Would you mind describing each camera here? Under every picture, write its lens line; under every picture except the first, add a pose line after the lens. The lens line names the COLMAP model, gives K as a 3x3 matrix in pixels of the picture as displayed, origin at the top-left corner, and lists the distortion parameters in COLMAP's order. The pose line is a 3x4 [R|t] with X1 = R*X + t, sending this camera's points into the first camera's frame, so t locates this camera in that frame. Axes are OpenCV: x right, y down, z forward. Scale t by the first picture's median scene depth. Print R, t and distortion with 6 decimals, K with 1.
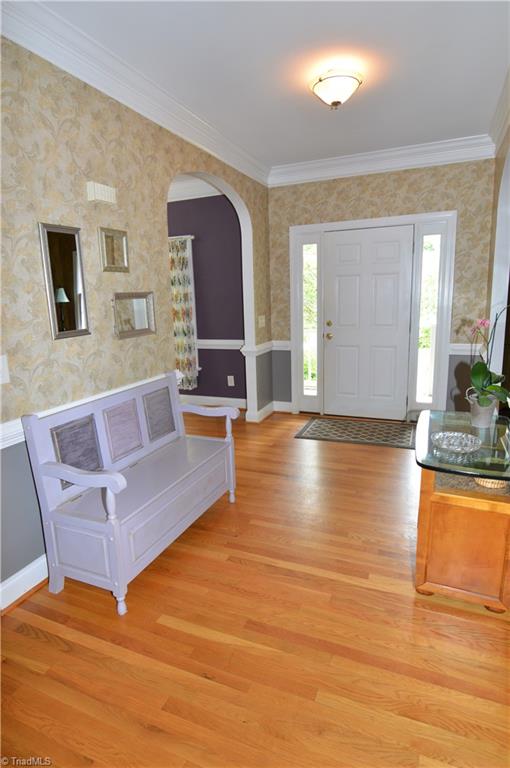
lens RADIAL K [[430.8, 0, 250.2], [0, 430.8, 382.1], [0, 0, 1]] dist [-0.000197, -0.019108]
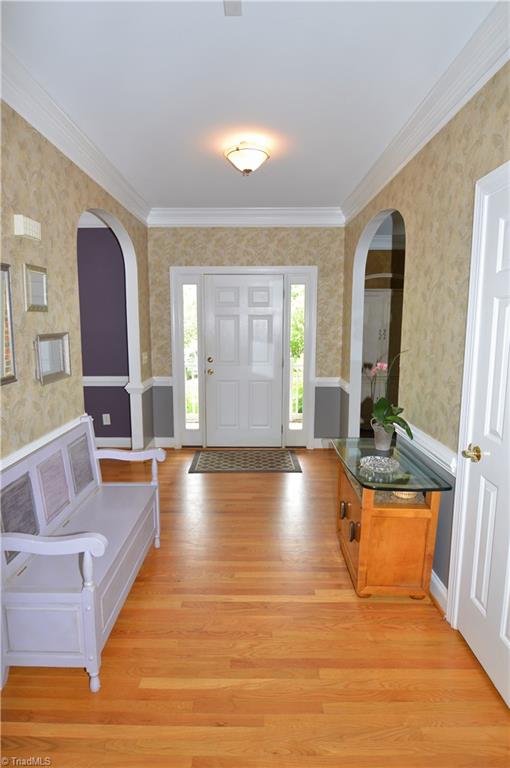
lens RADIAL K [[430.8, 0, 250.2], [0, 430.8, 382.1], [0, 0, 1]] dist [-0.000197, -0.019108]
pose [[0.920540, -0.023246, 0.389955, -0.178336], [0.048771, 0.997257, -0.055682, -0.023776], [-0.387591, 0.070277, 0.919149, -0.001701]]
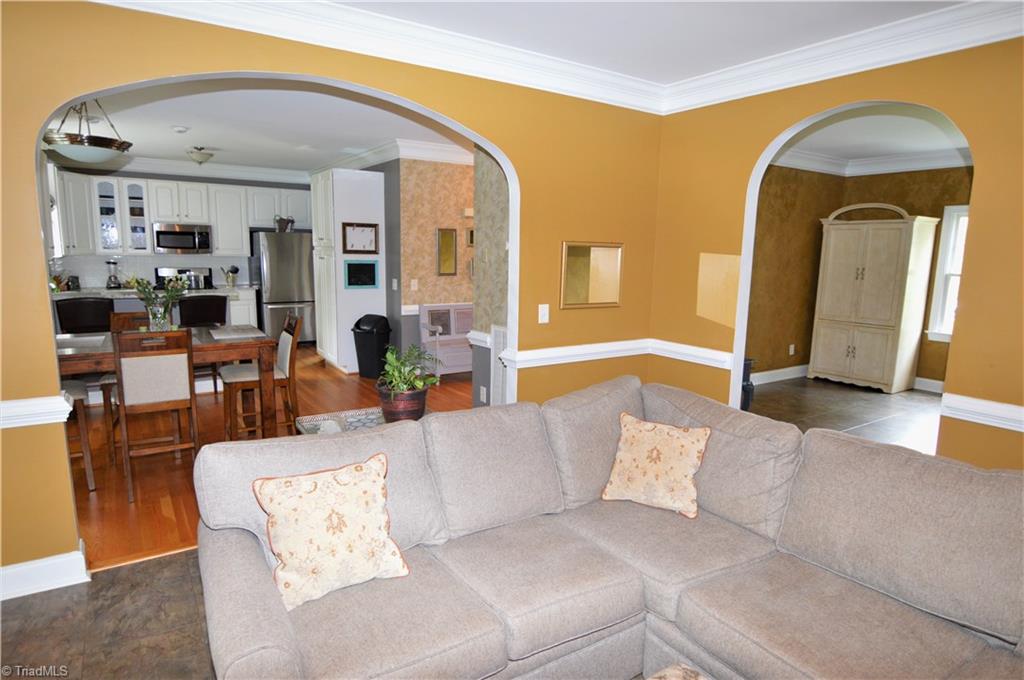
lens RADIAL K [[574.4, 0, 510.6], [0, 574.4, 342.8], [0, 0, 1]] dist [-0.000197, -0.019108]
pose [[0.838343, 0.133883, -0.528447, 0.952370], [-0.149768, 0.988637, 0.012876, 0.098678], [0.524166, 0.068350, 0.848869, -0.867506]]
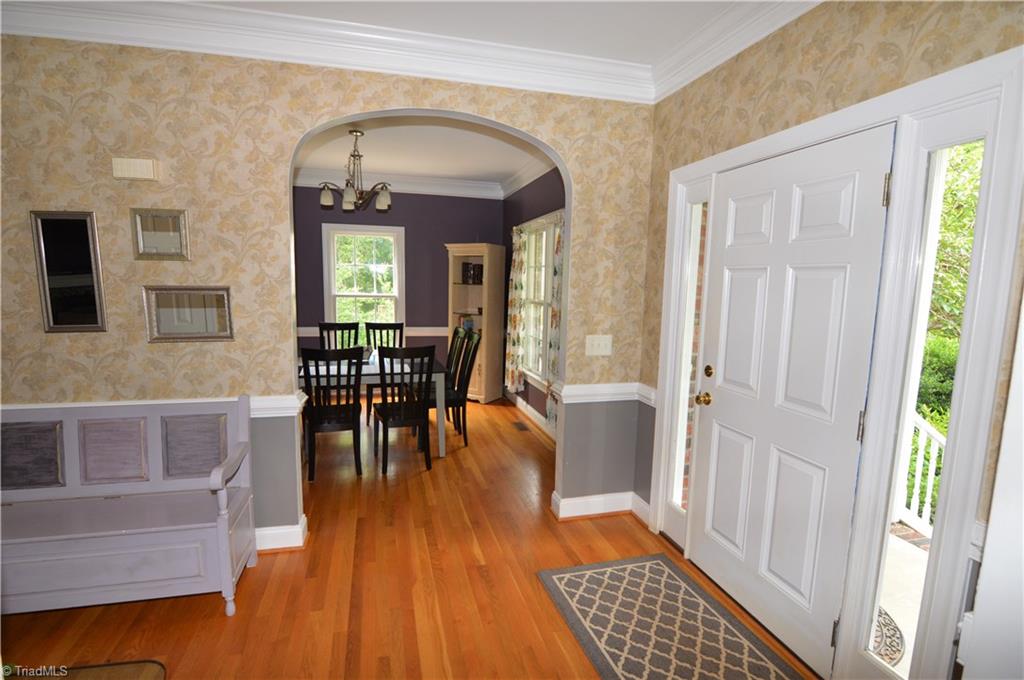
lens RADIAL K [[501.6, 0, 506.8], [0, 501.6, 347.4], [0, 0, 1]] dist [-0.003834, -0.012185]
pose [[0.616339, 0.147009, -0.773637, 0.590190], [-0.194294, 0.980437, 0.031516, -0.174829], [0.763135, 0.130888, 0.632845, 0.642878]]
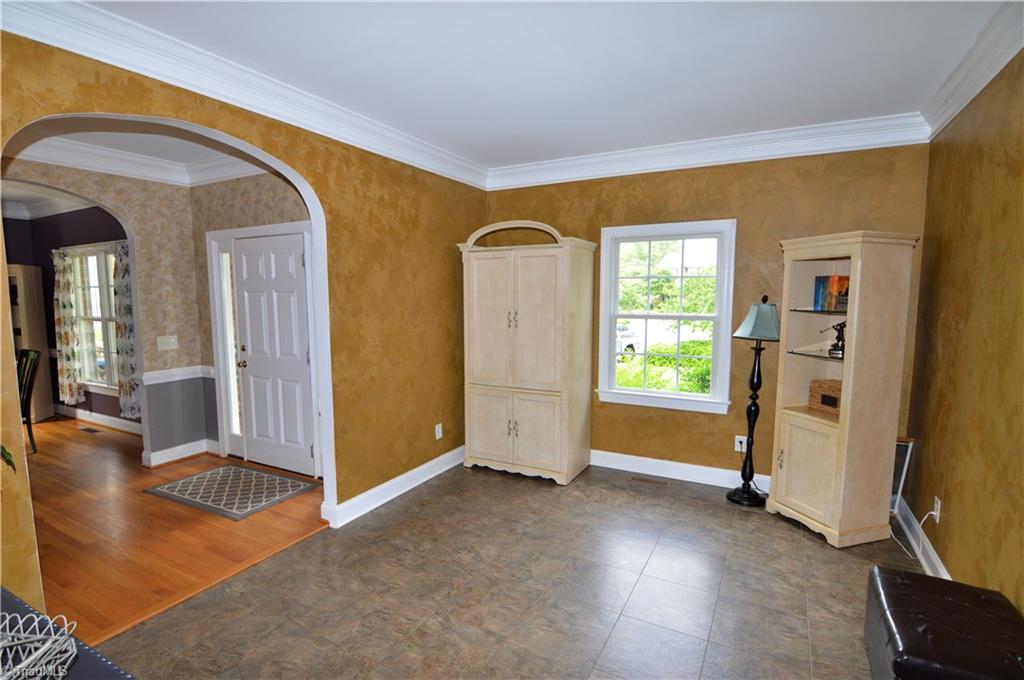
lens RADIAL K [[501.6, 0, 506.8], [0, 501.6, 347.4], [0, 0, 1]] dist [-0.003834, -0.012185]
pose [[0.995919, 0.036994, -0.082316, 0.975555], [-0.044458, 0.994878, -0.090778, -0.095681], [0.078536, 0.094067, 0.992463, 0.128697]]
